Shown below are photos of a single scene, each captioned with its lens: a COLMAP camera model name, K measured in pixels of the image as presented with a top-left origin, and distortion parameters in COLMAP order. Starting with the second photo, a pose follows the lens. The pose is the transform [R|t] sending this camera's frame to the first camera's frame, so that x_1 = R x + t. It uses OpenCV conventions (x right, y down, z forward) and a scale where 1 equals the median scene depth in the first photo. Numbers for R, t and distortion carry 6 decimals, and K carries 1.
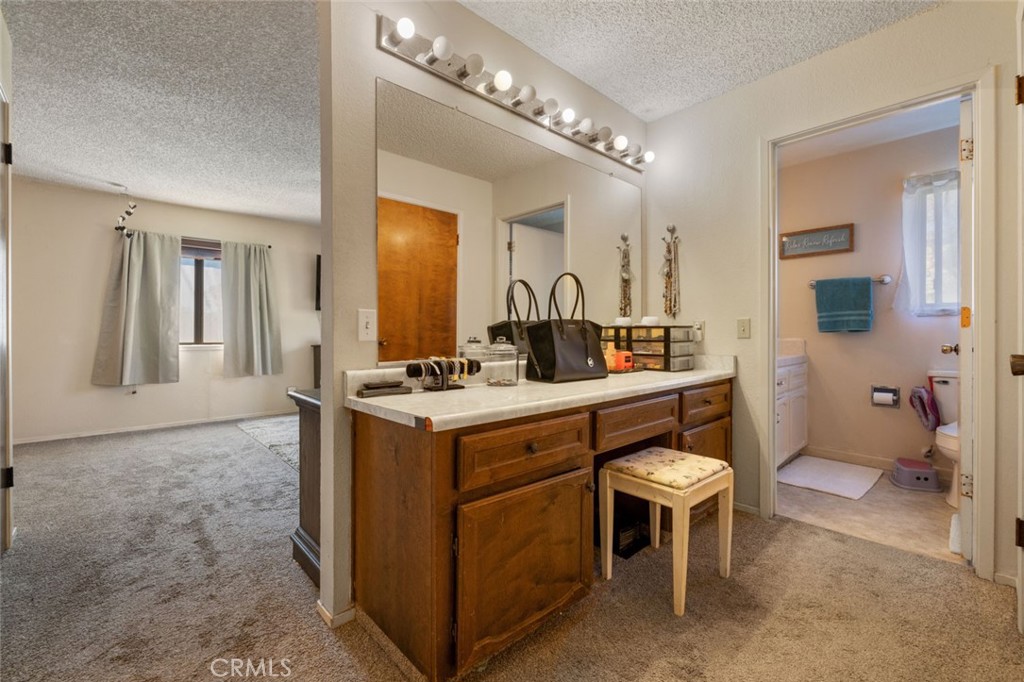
lens RADIAL K [[433.4, 0, 509.5], [0, 433.4, 333.4], [0, 0, 1]] dist [-0.000415, 0.000504]
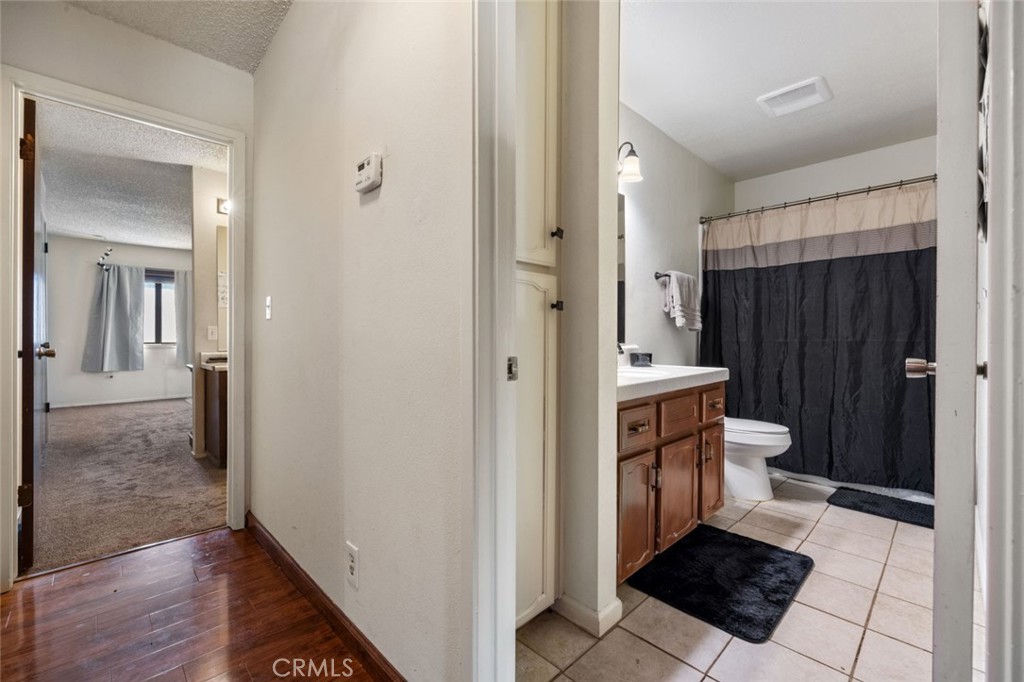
lens RADIAL K [[433.4, 0, 507.4], [0, 433.4, 337.7], [0, 0, 1]] dist [-0.000415, 0.000504]
pose [[0.999666, -0.000230, 0.025829, 0.416706], [0.000063, 0.999979, 0.006483, -0.003309], [-0.025830, -0.006479, 0.999645, -0.477632]]
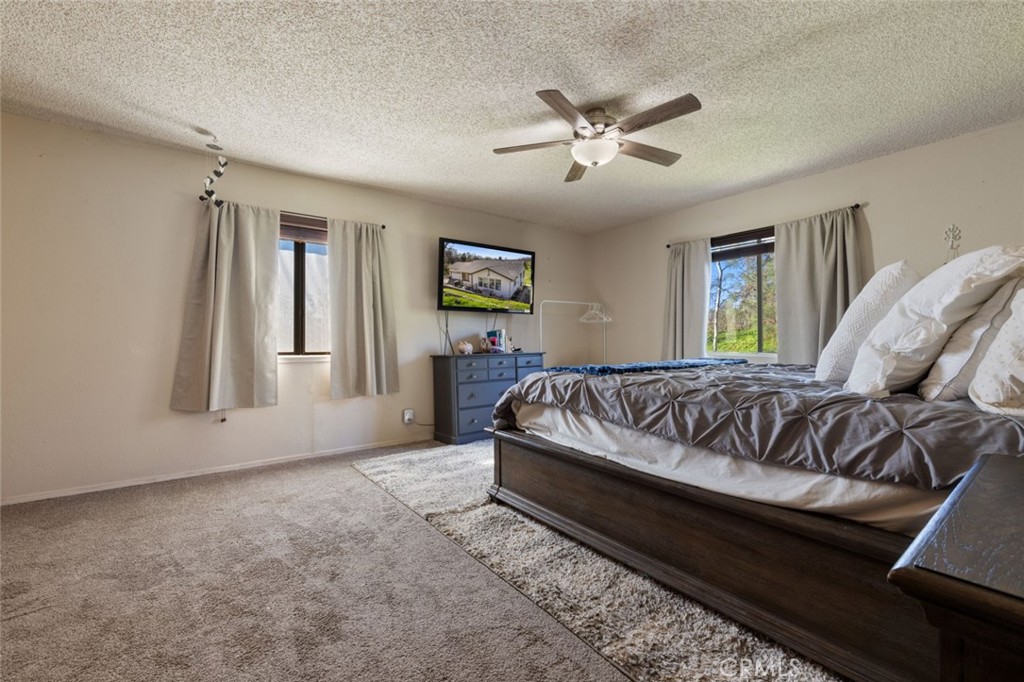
lens RADIAL K [[433.4, 0, 510.5], [0, 433.4, 339.7], [0, 0, 1]] dist [-0.000415, 0.000504]
pose [[0.995373, -0.001426, -0.096081, -0.304622], [0.001494, 0.999999, 0.000638, -0.000772], [0.096079, -0.000779, 0.995373, 0.308616]]
